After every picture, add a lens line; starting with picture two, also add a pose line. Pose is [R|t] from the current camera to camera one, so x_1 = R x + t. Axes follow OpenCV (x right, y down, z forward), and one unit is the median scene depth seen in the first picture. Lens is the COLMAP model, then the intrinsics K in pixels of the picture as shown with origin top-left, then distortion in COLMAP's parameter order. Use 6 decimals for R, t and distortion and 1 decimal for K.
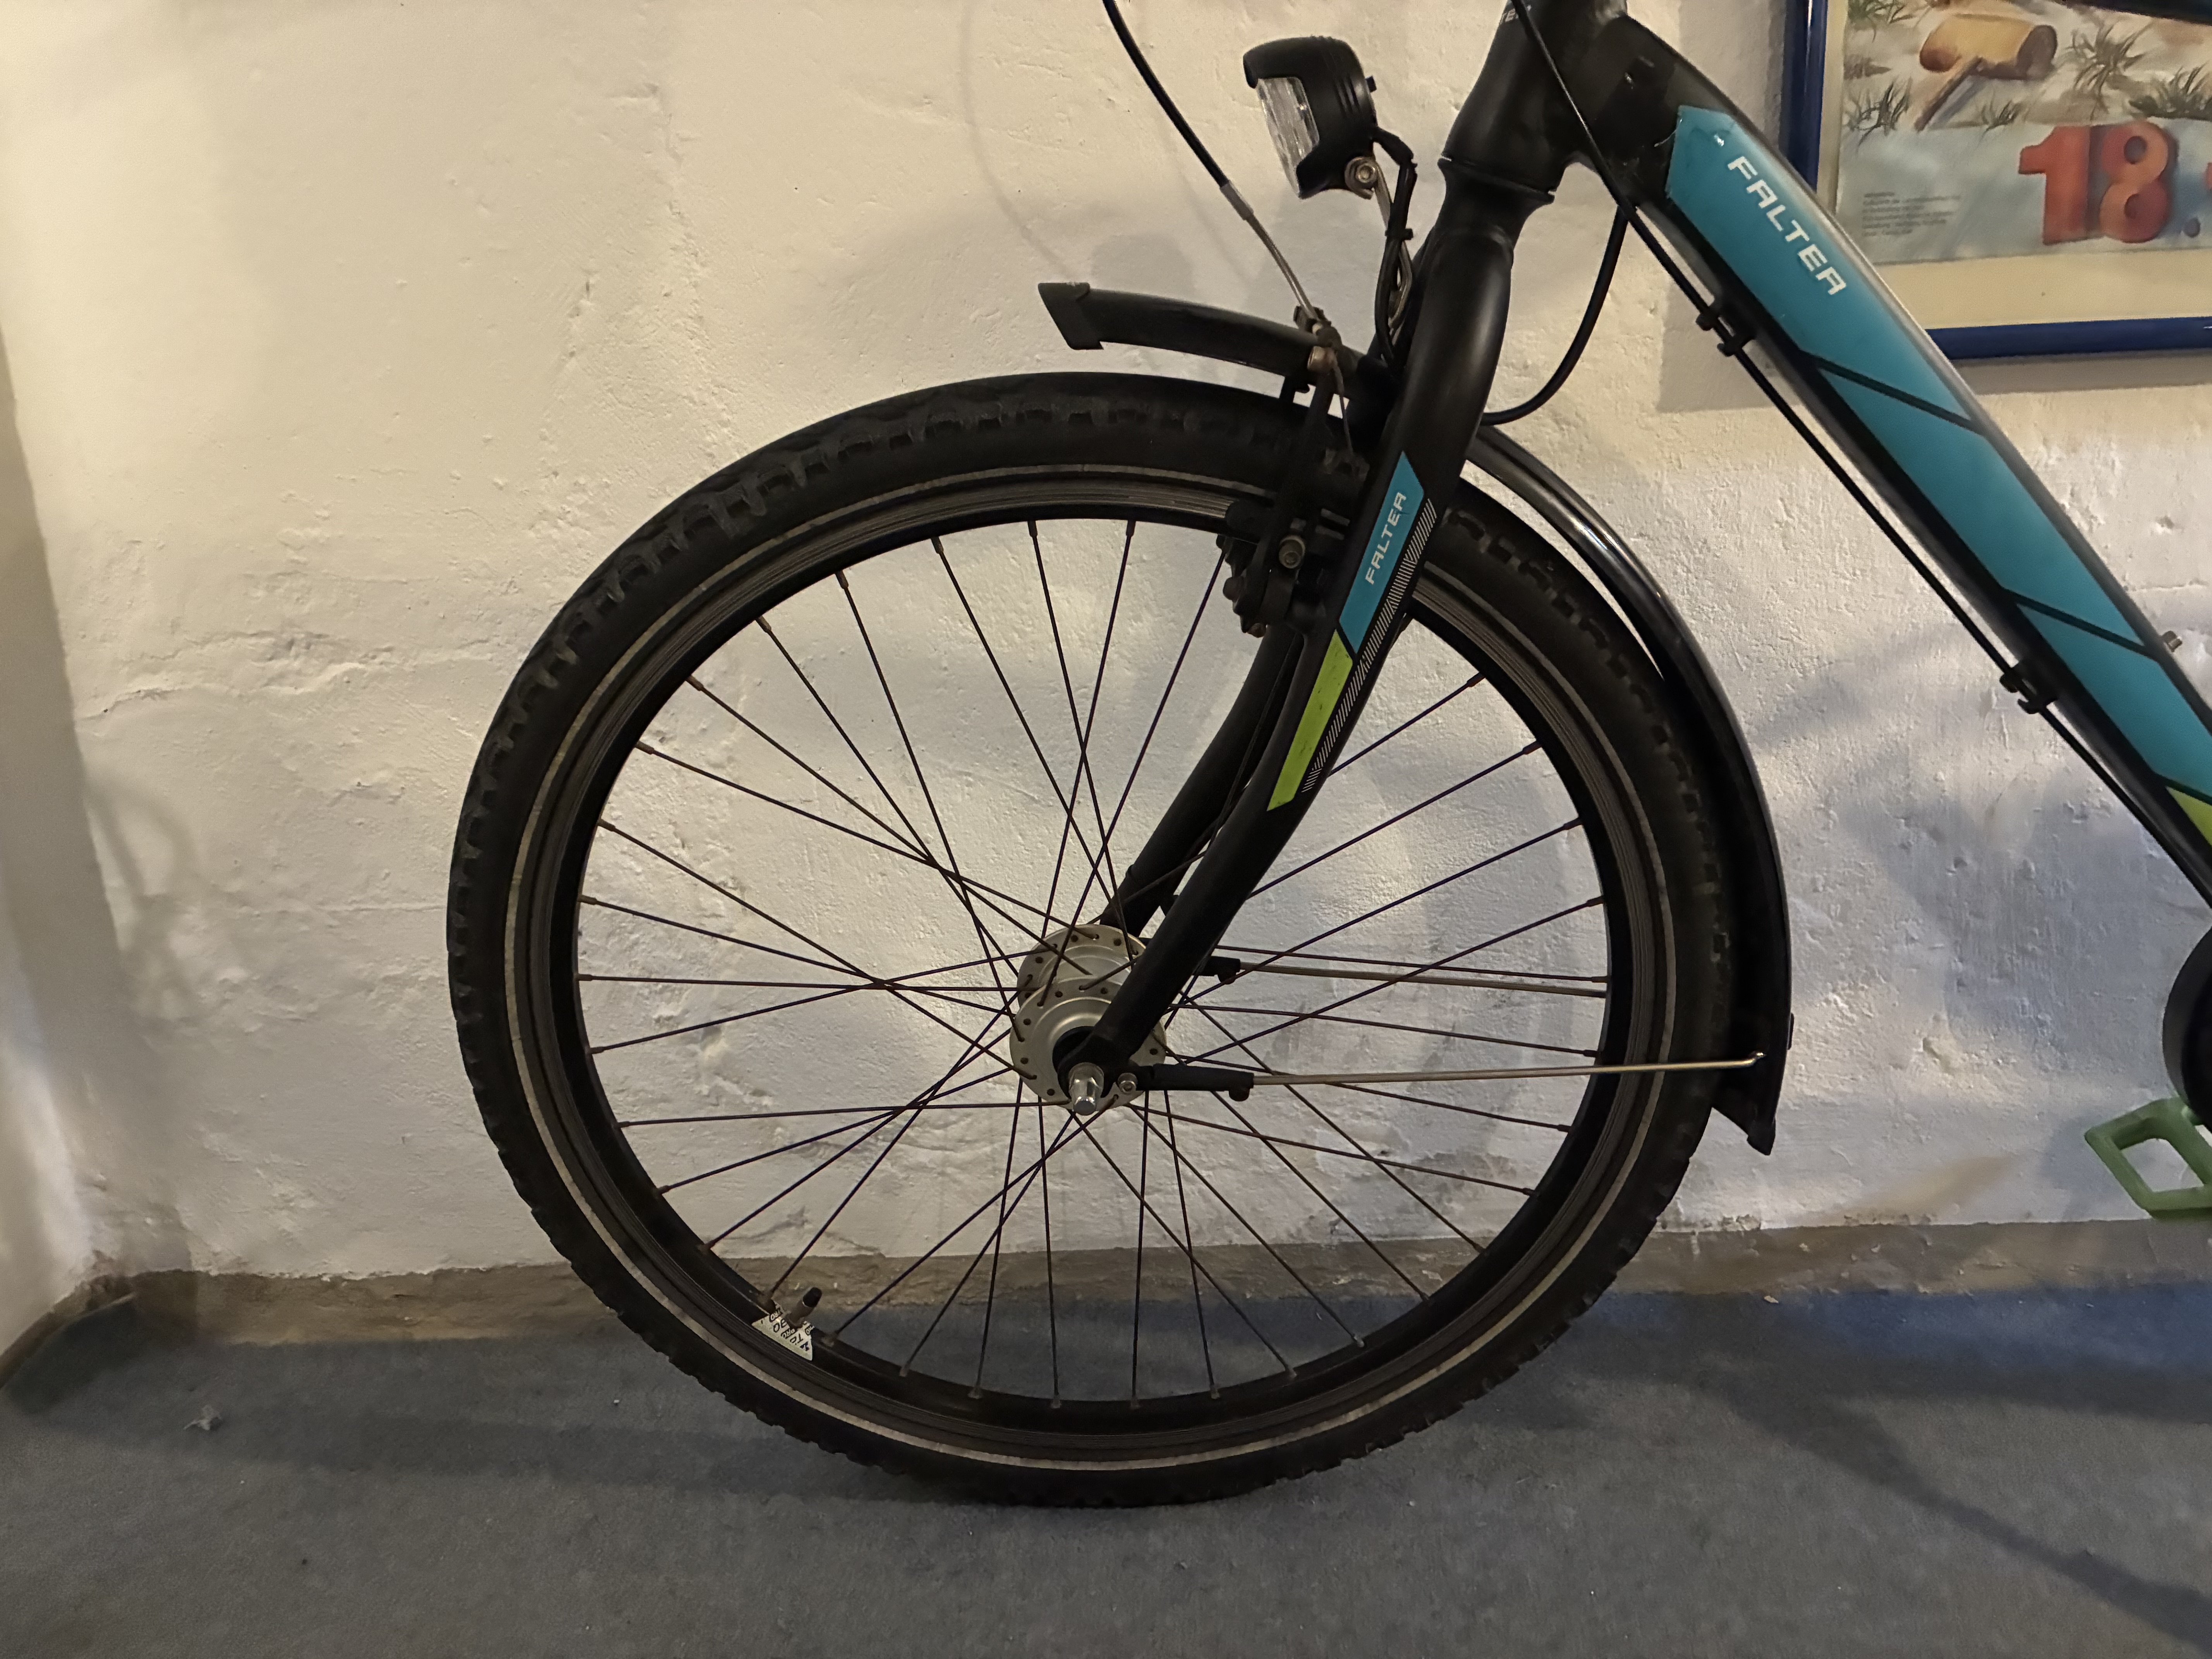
lens RADIAL K [[1685.0, 0, 1101.8], [0, 1685.0, 819.5], [0, 0, 1]] dist [0.049327, -0.064782]
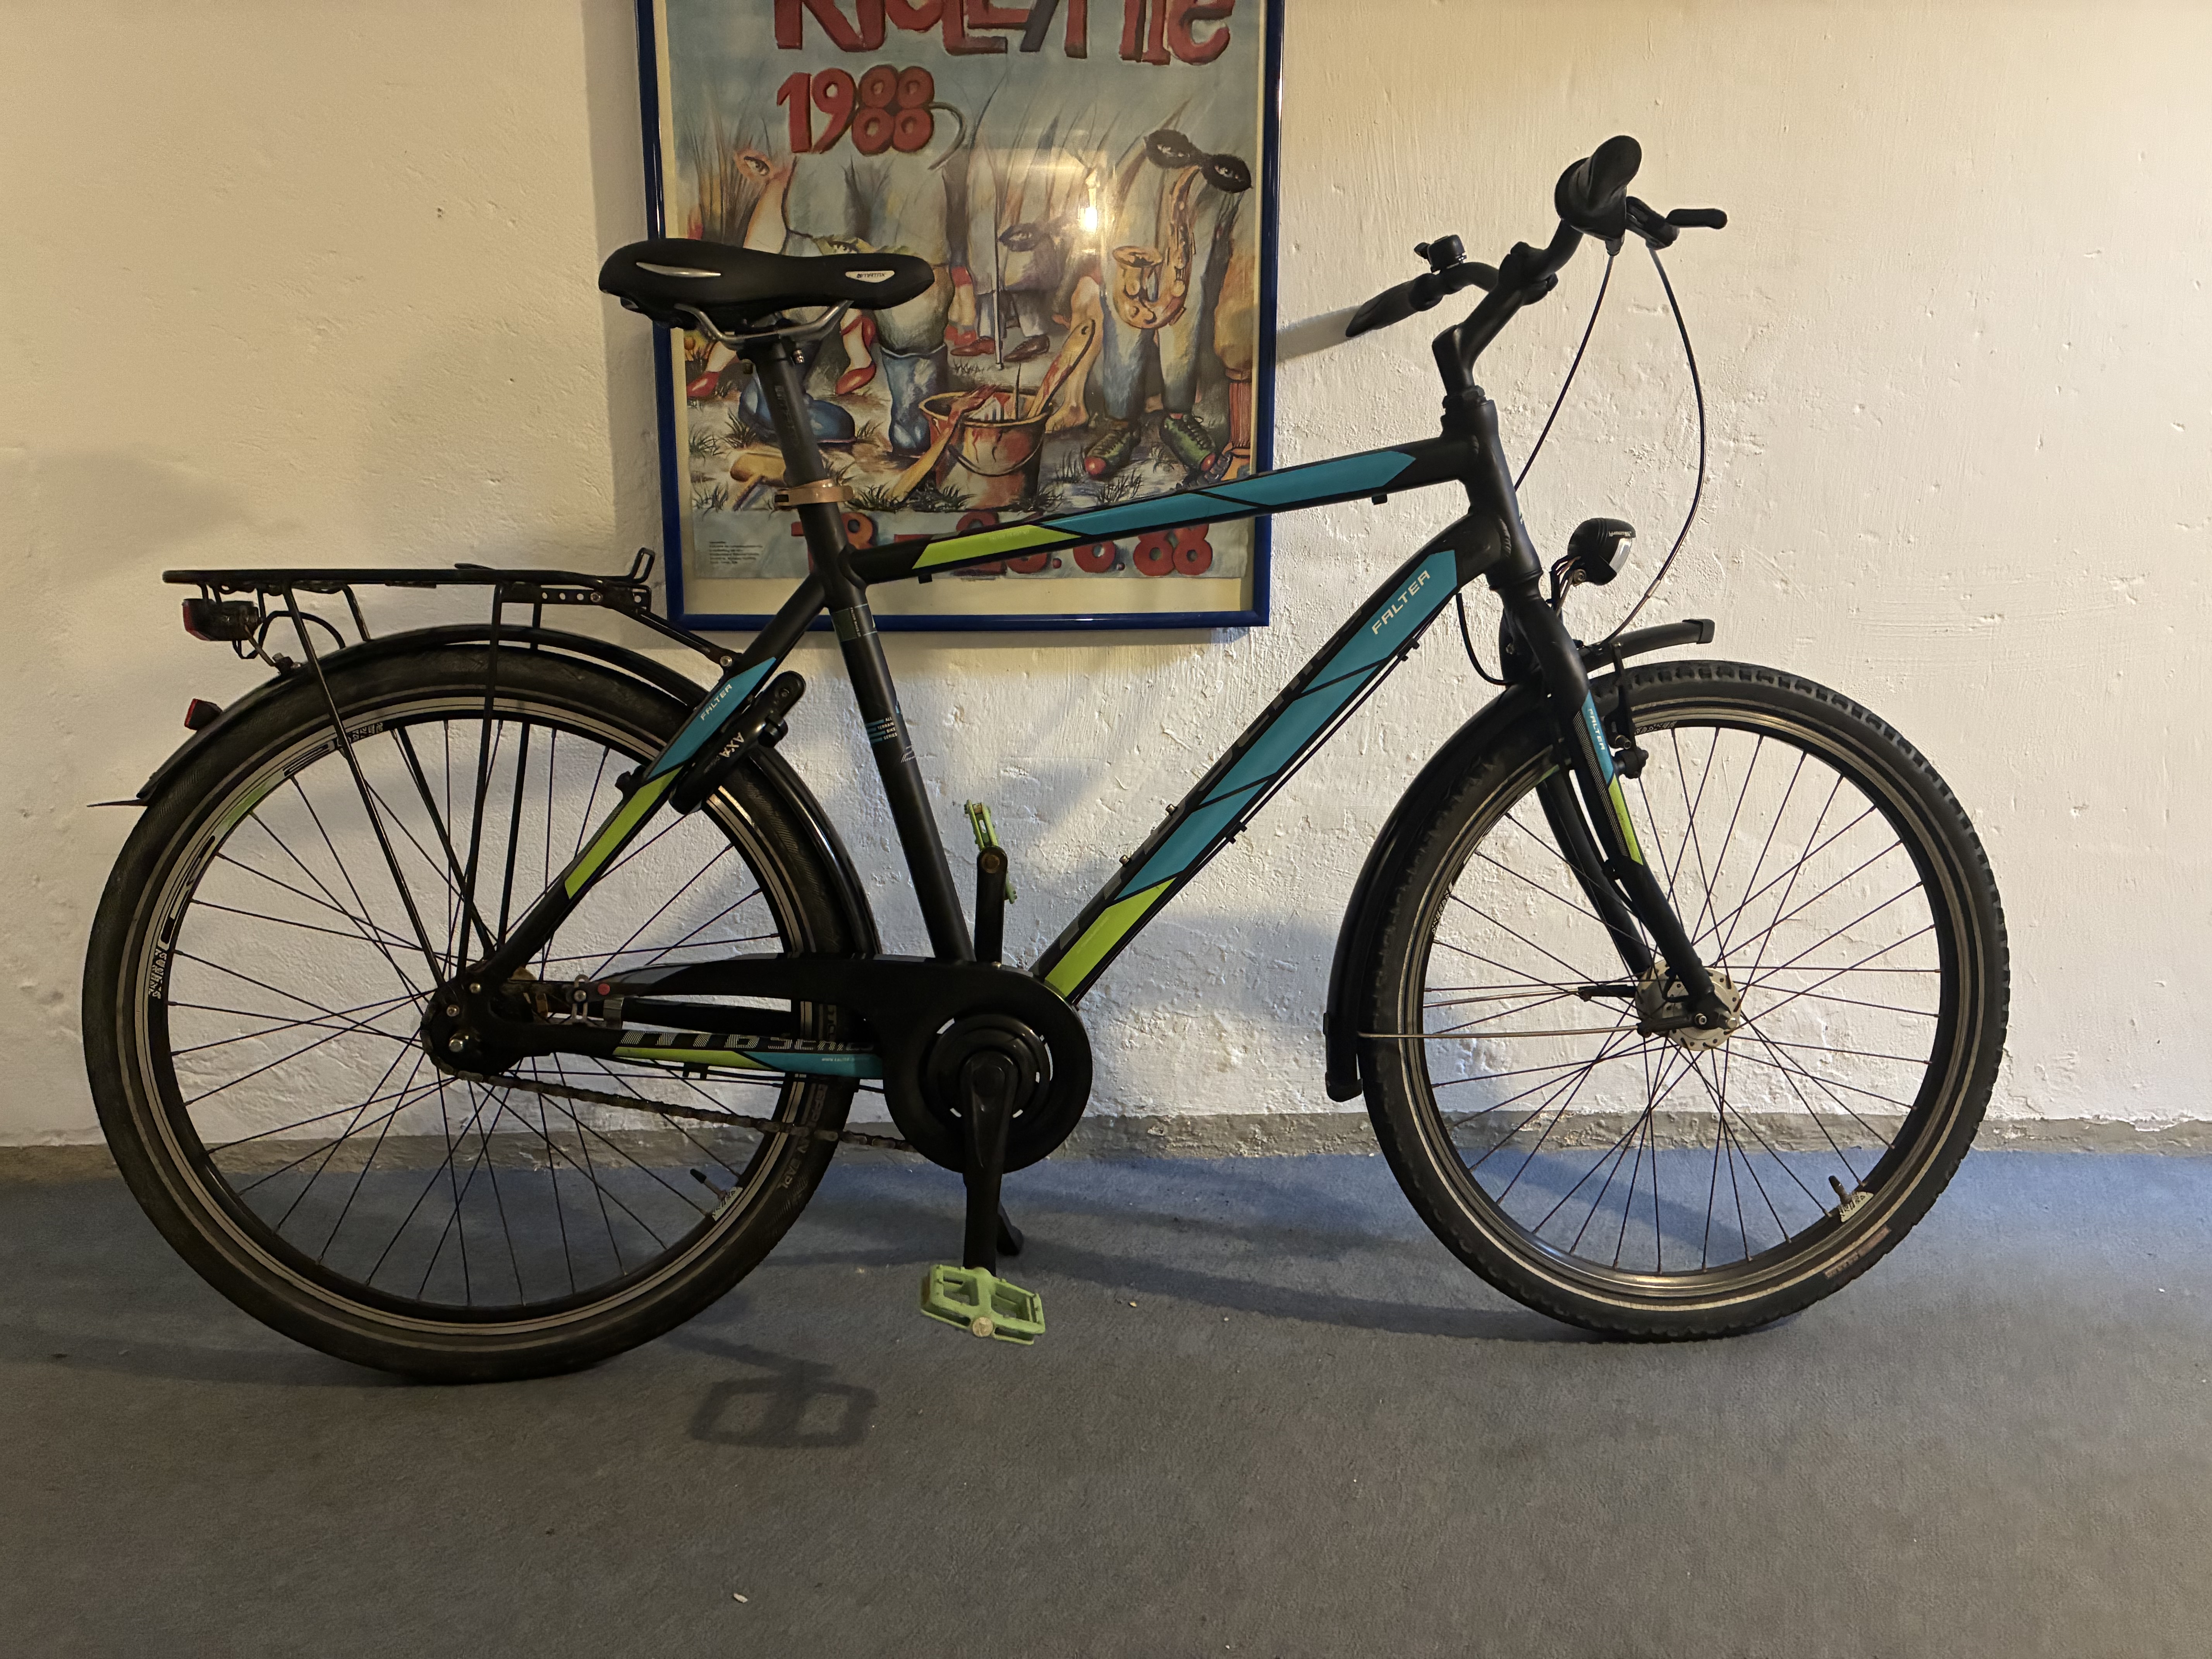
lens RADIAL K [[1685.0, 0, 1108.7], [0, 1685.0, 805.5], [0, 0, 1]] dist [0.049327, -0.064782]
pose [[0.993236, 0.030615, 0.112001, 0.680072], [-0.023506, 0.997657, -0.064254, 0.028358], [-0.113706, 0.061187, 0.991629, -0.860779]]
